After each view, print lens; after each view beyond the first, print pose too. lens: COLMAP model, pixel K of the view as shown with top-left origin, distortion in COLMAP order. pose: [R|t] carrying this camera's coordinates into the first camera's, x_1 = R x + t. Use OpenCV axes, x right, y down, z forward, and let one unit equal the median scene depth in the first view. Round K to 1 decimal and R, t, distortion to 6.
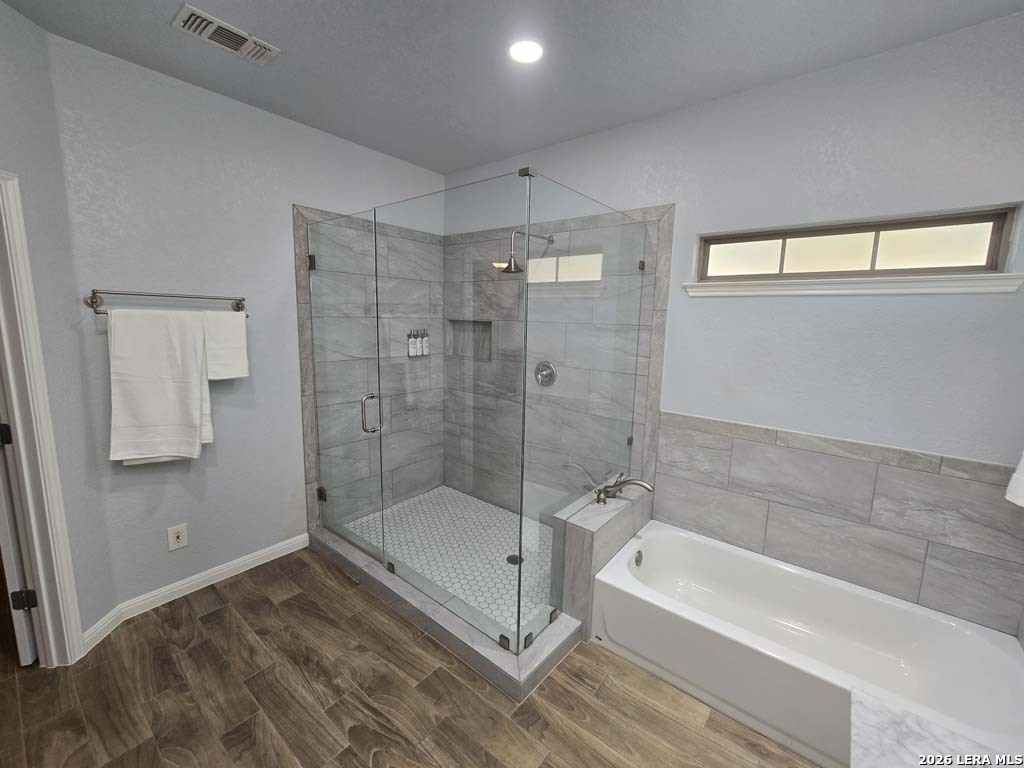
lens RADIAL K [[421.1, 0, 509.9], [0, 421.1, 378.1], [0, 0, 1]] dist [-0.001866, -0.000389]
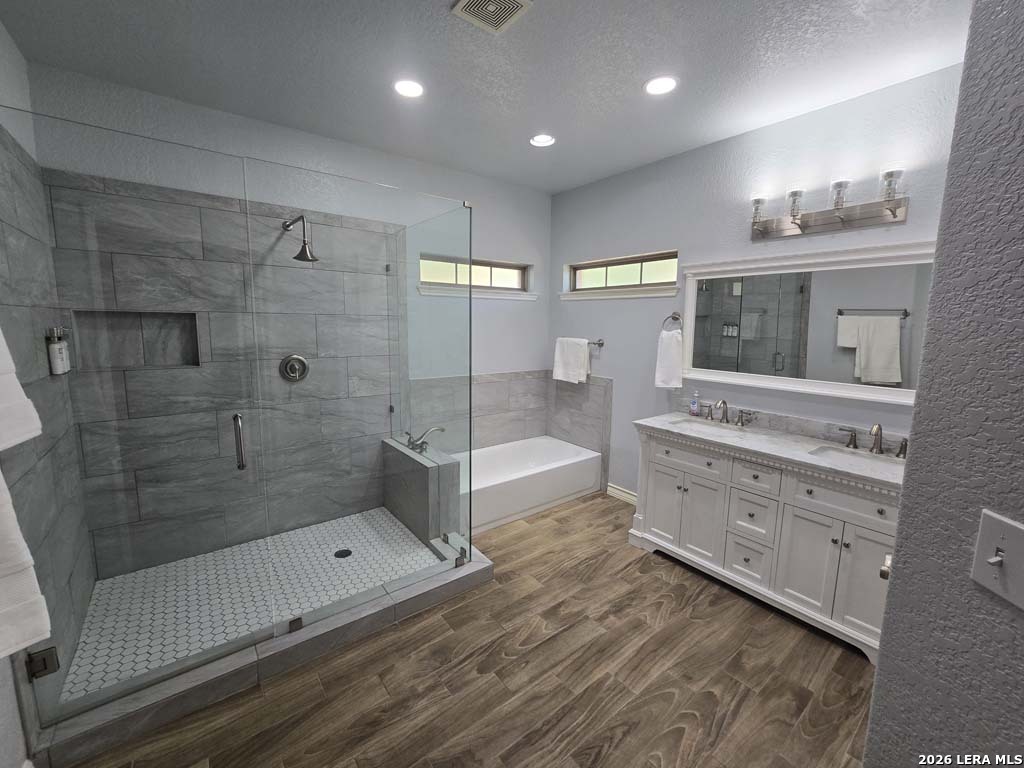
lens RADIAL K [[421.1, 0, 508.5], [0, 421.1, 381.9], [0, 0, 1]] dist [-0.001866, -0.000389]
pose [[0.229918, -0.152771, 0.961145, -0.956319], [0.140343, 0.982484, 0.122592, -0.038971], [-0.963038, 0.106704, 0.247331, 0.409275]]
